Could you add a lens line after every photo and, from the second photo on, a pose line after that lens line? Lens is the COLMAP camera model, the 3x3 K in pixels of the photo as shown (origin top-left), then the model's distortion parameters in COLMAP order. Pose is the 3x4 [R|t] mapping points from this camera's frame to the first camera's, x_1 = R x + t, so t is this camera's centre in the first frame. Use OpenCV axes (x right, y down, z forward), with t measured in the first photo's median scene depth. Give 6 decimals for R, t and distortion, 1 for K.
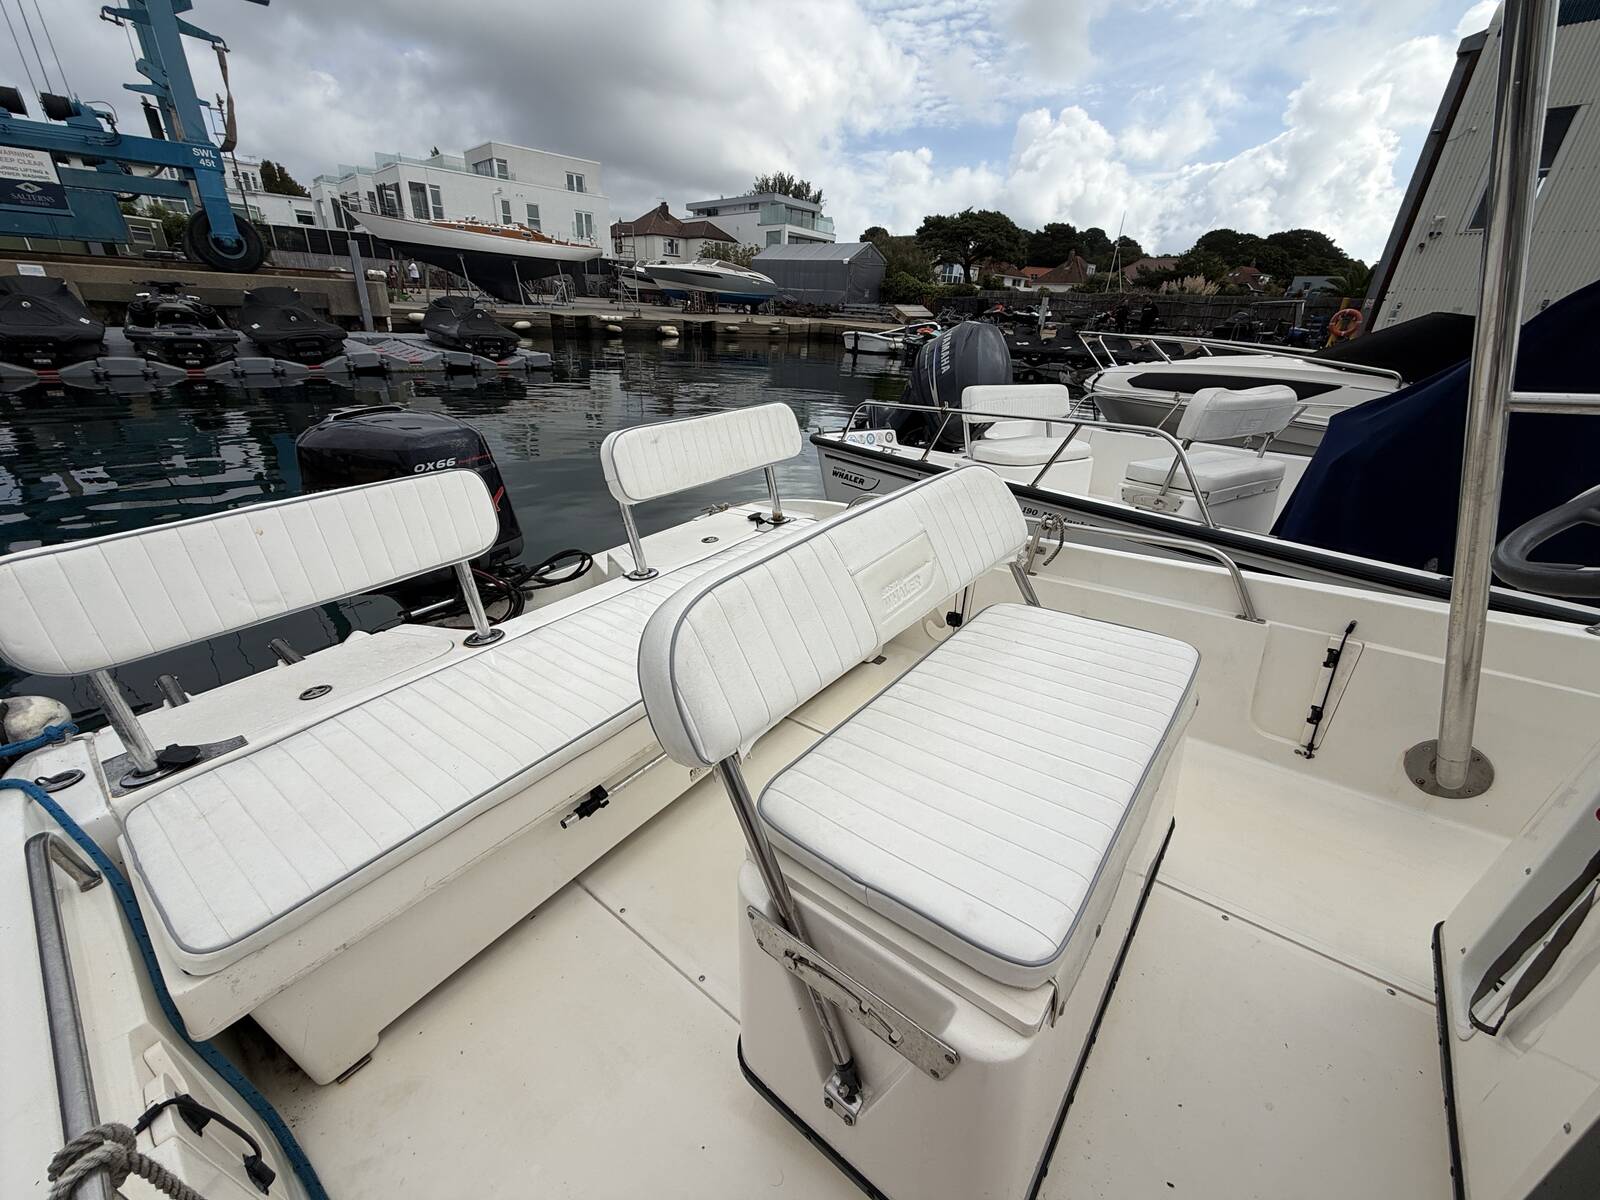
lens RADIAL K [[636.0, 0, 789.8], [0, 636.0, 599.4], [0, 0, 1]] dist [0.000924, 0.000767]
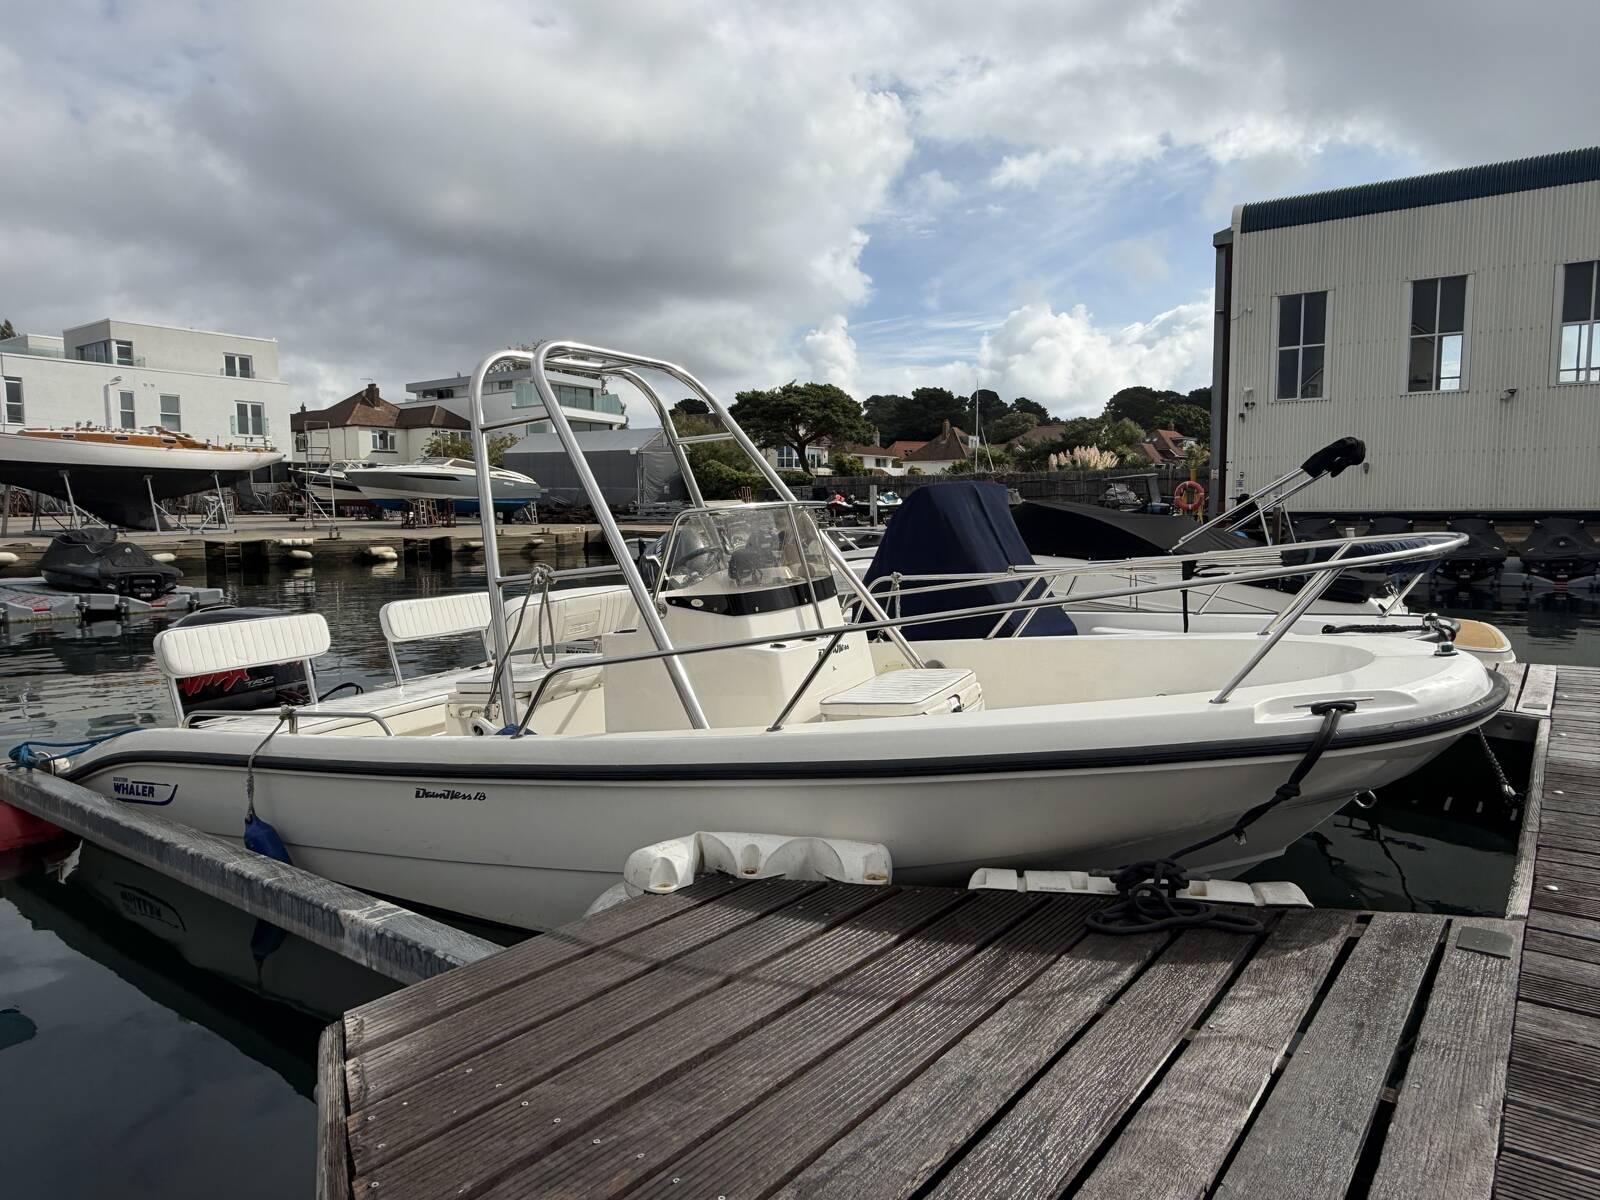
lens RADIAL K [[1045.8, 0, 800.0], [0, 1045.8, 600.0], [0, 0, 1]] dist [-0.000049, 0.001477]
pose [[0.976684, -0.073585, 0.201678, 0.020992], [0.136224, 0.938497, -0.317280, 0.048056], [-0.165927, 0.337356, 0.926639, -0.111346]]
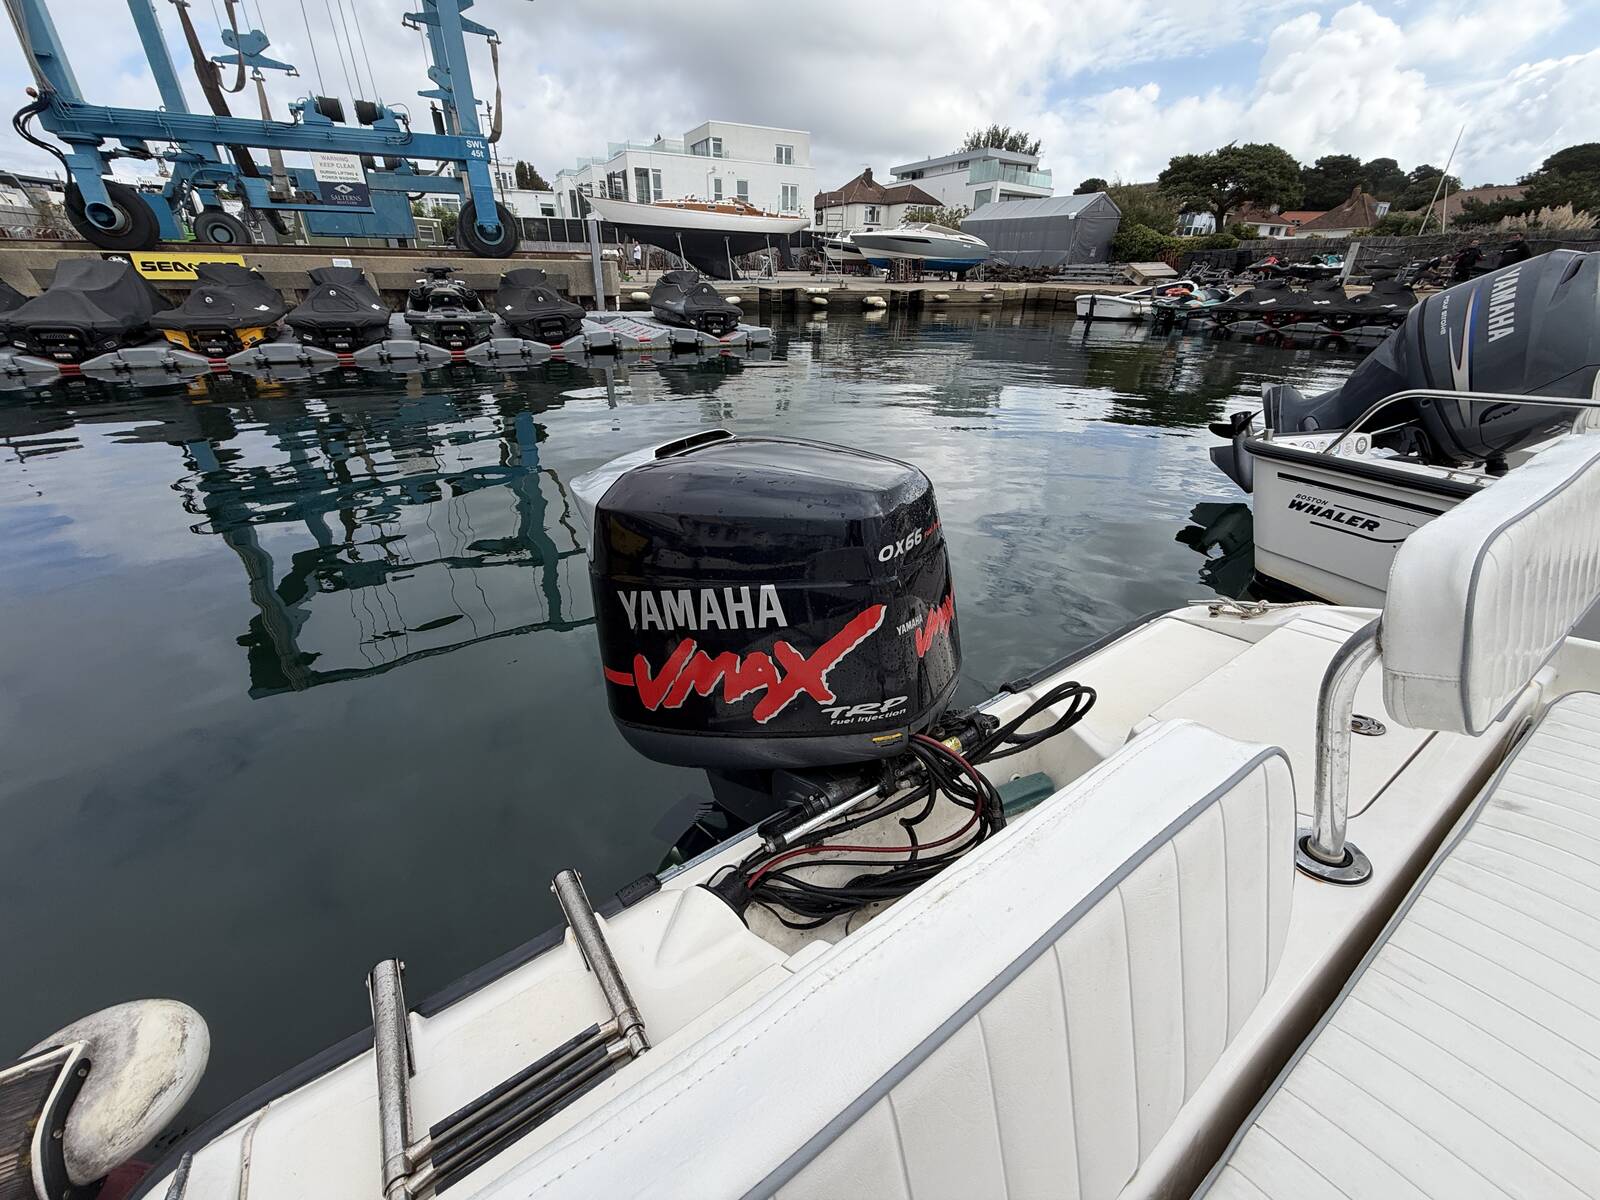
lens RADIAL K [[630.2, 0, 790.6], [0, 630.2, 599.0], [0, 0, 1]] dist [0.003163, -0.000484]
pose [[0.964716, 0.084447, -0.249384, -0.028805], [-0.074544, 0.996018, 0.048908, -0.011810], [0.252521, -0.028593, 0.967169, 0.031514]]
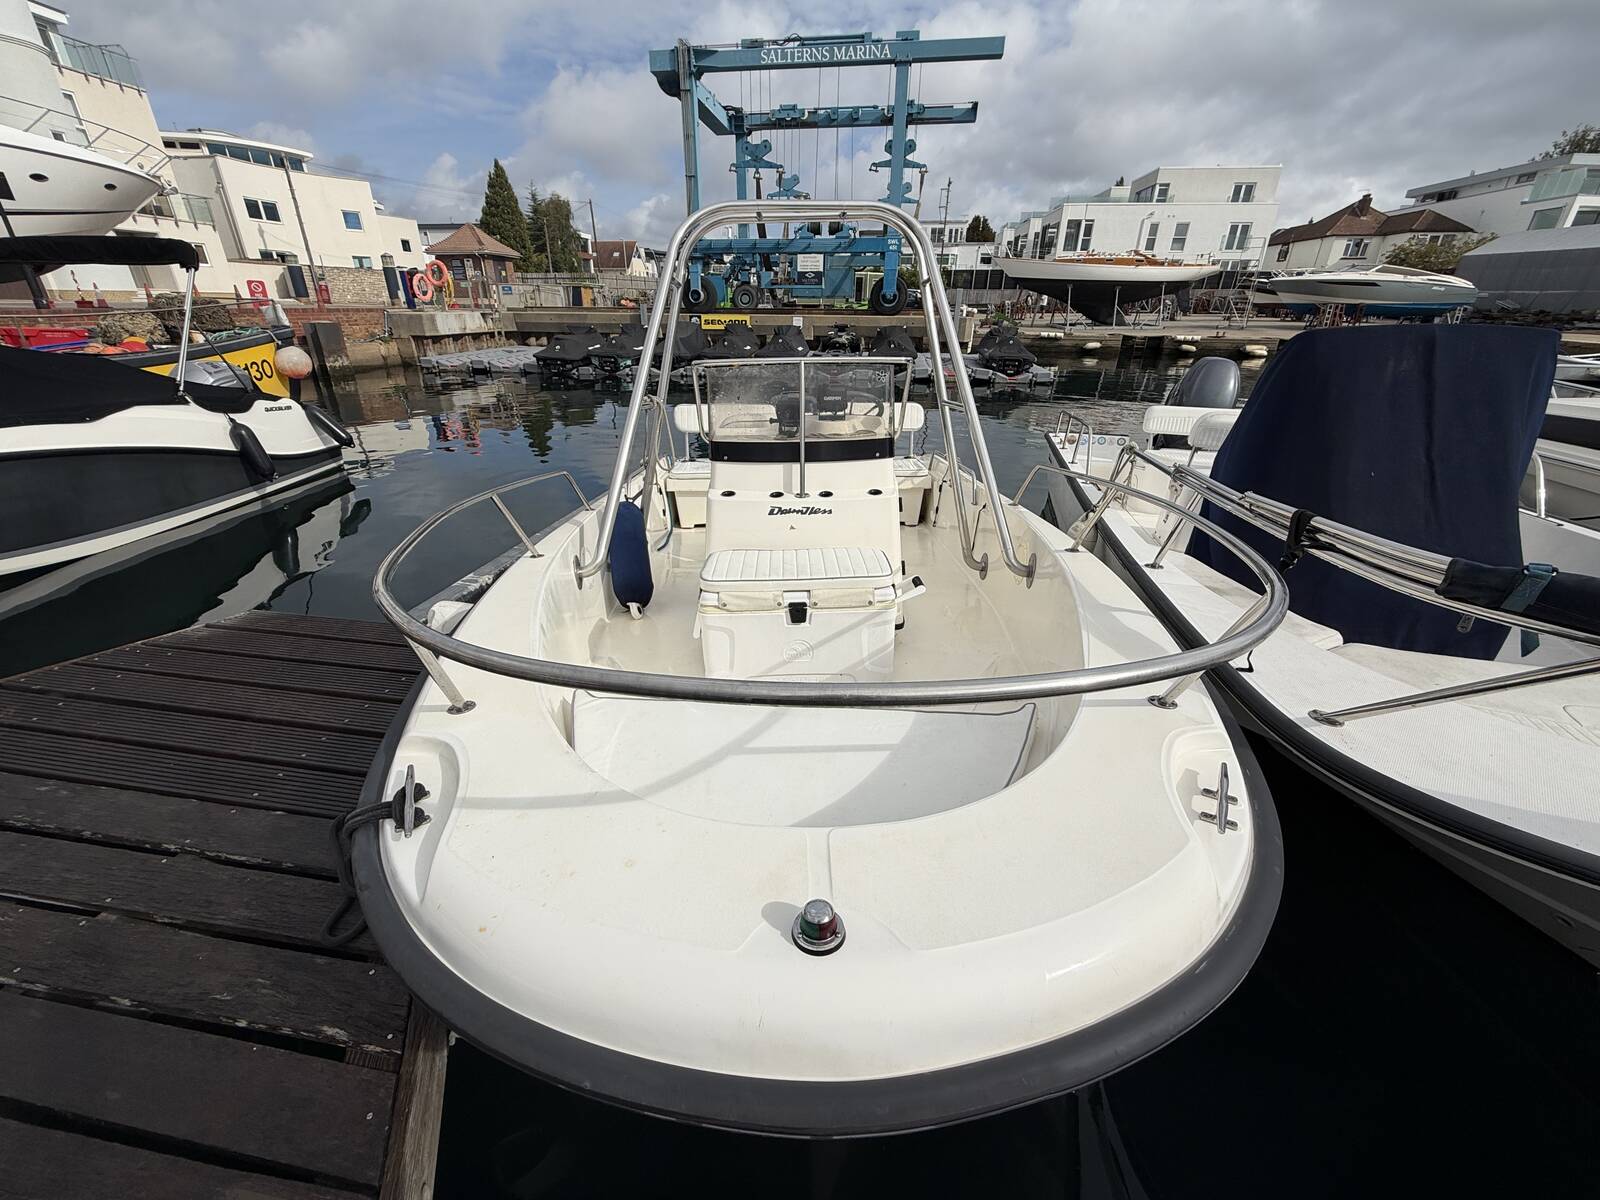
lens RADIAL K [[630.2, 0, 790.6], [0, 630.2, 599.0], [0, 0, 1]] dist [0.003163, -0.000484]
pose [[0.641111, 0.281802, -0.713838, 0.099199], [-0.296337, 0.948906, 0.108454, 0.016300], [0.707927, 0.142005, 0.691862, -0.047171]]
